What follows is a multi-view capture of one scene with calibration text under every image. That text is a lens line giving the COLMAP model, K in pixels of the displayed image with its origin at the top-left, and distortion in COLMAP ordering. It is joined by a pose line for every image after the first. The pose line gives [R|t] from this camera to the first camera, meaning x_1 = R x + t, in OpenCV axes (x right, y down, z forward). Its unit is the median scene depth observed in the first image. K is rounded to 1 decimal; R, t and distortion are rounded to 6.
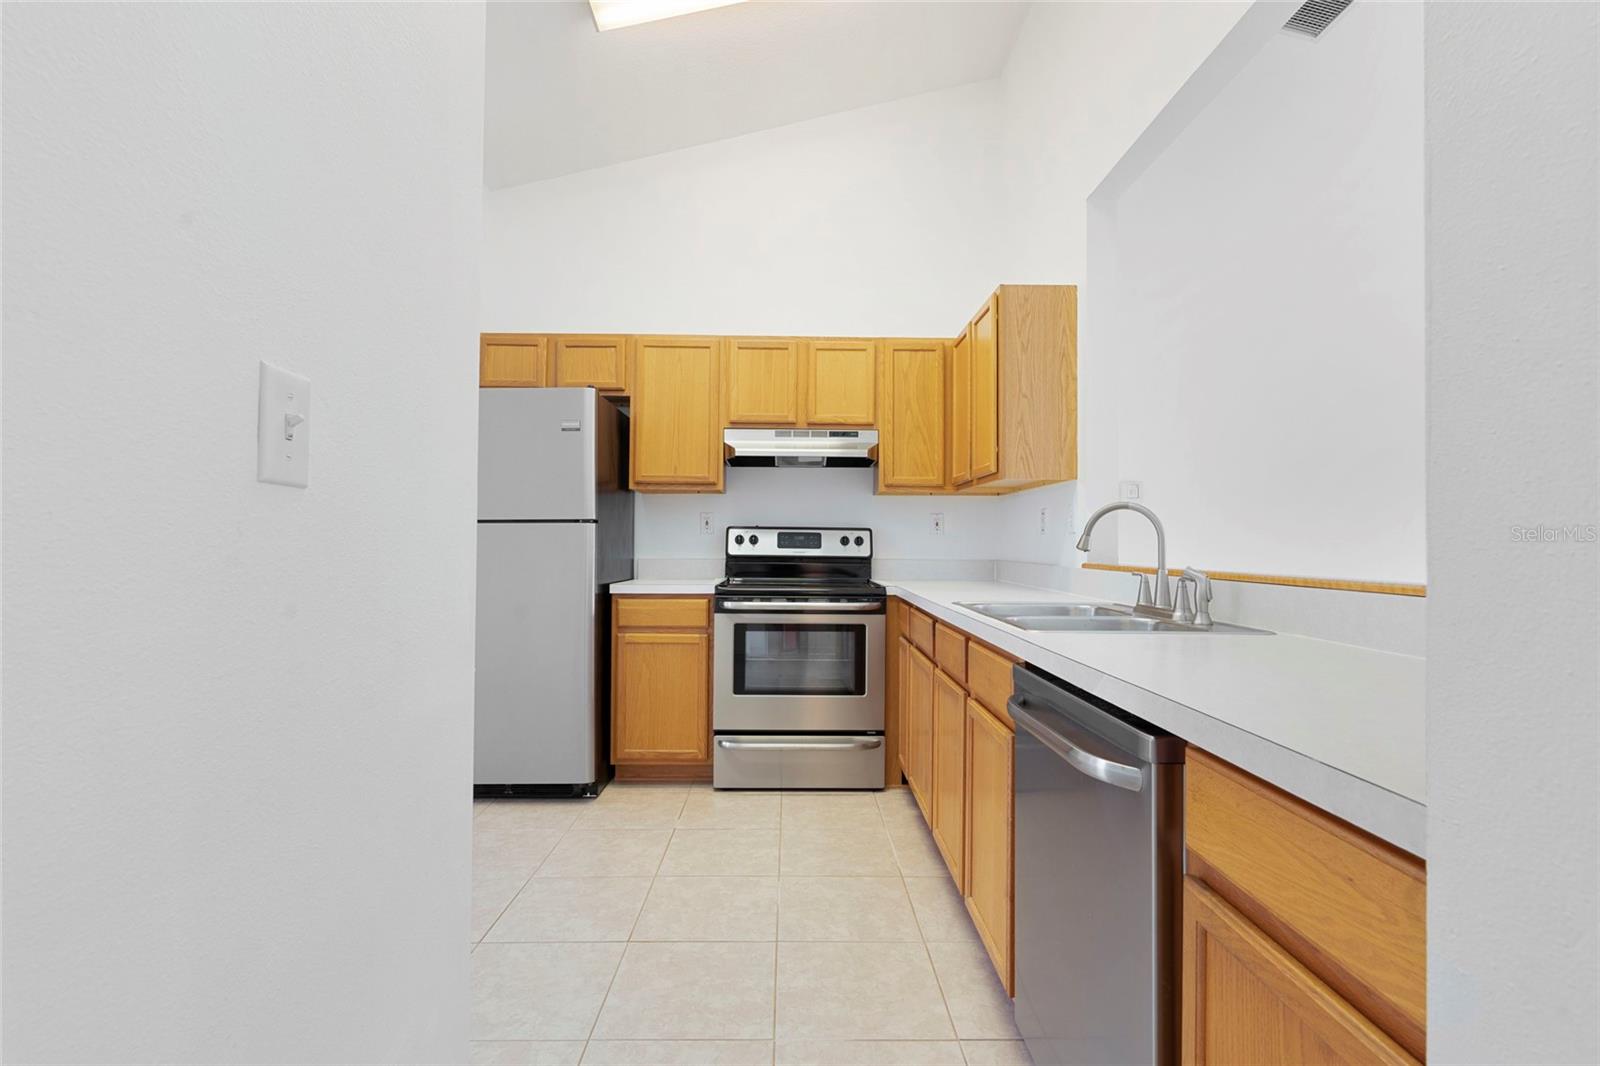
lens RADIAL K [[724.7, 0, 799.3], [0, 724.7, 523.1], [0, 0, 1]] dist [-0.004545, 0.000123]
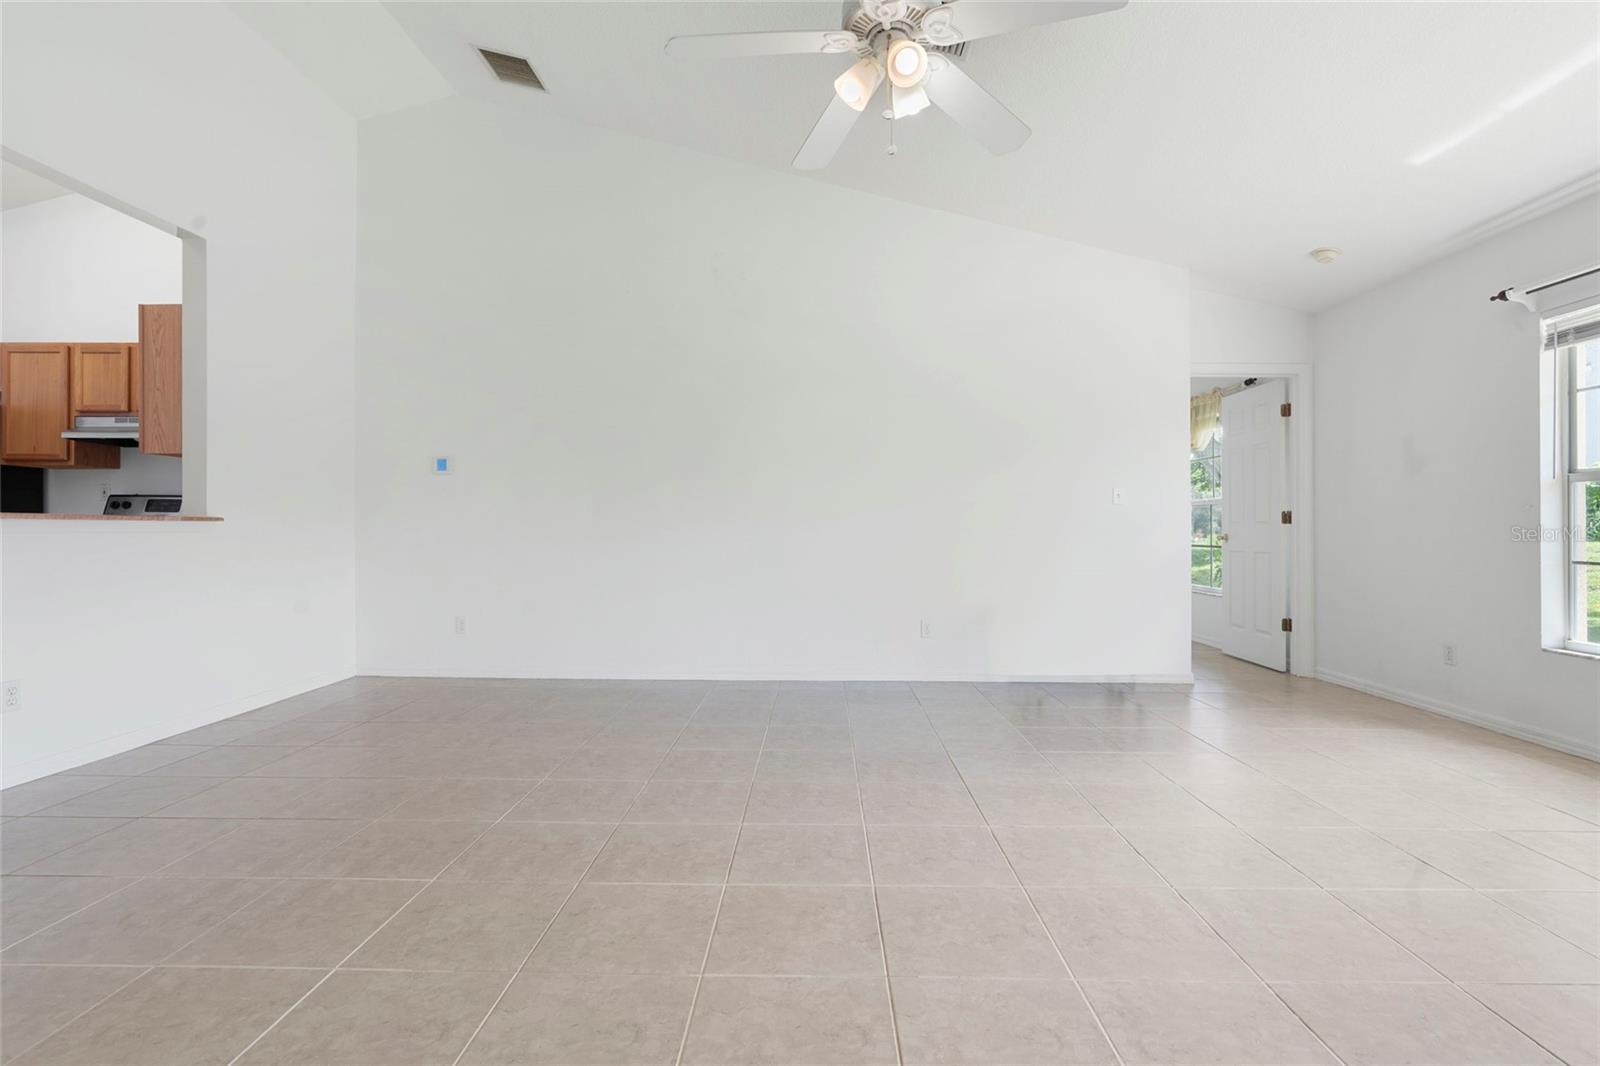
lens RADIAL K [[724.7, 0, 799.3], [0, 724.7, 523.1], [0, 0, 1]] dist [-0.004545, 0.000123]
pose [[0.999178, -0.004084, -0.040327, 1.222227], [0.004982, 0.999741, 0.022200, 0.034515], [0.040226, -0.022383, 0.998940, -0.213351]]
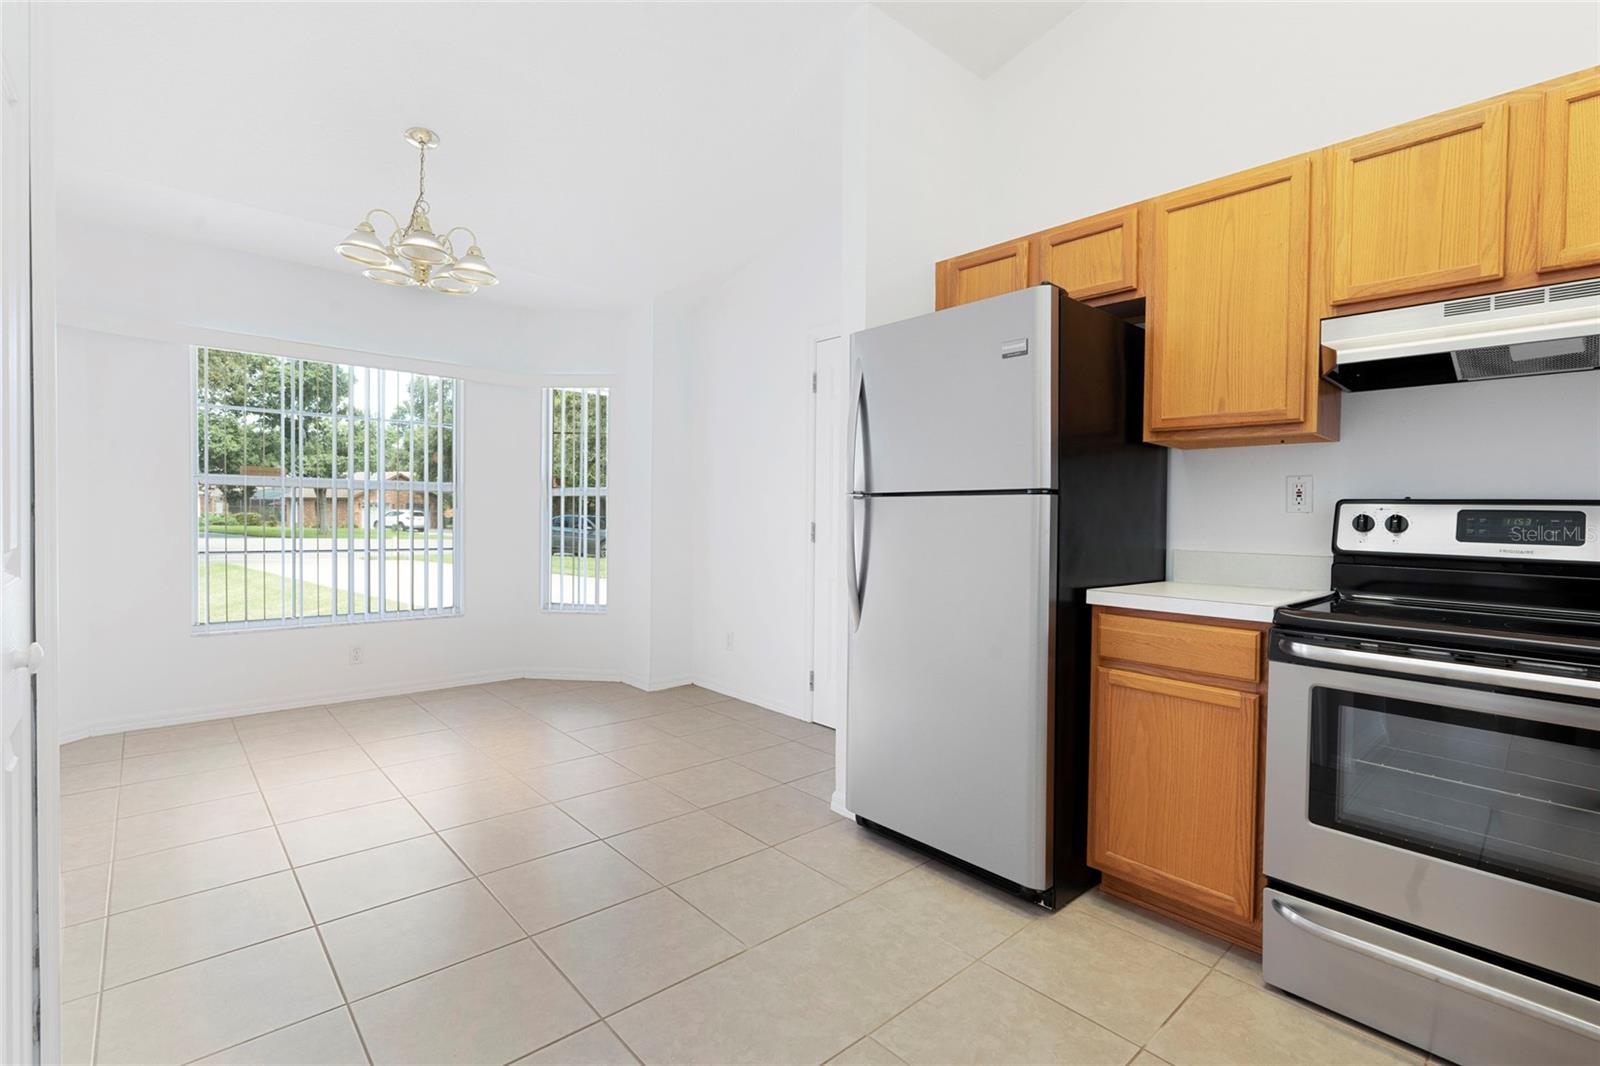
lens RADIAL K [[724.7, 0, 799.3], [0, 724.7, 523.1], [0, 0, 1]] dist [-0.004545, 0.000123]
pose [[0.660225, 0.013851, -0.750940, 0.047998], [0.007000, 0.999673, 0.024593, 0.006706], [0.751035, -0.021493, 0.659913, 0.346067]]
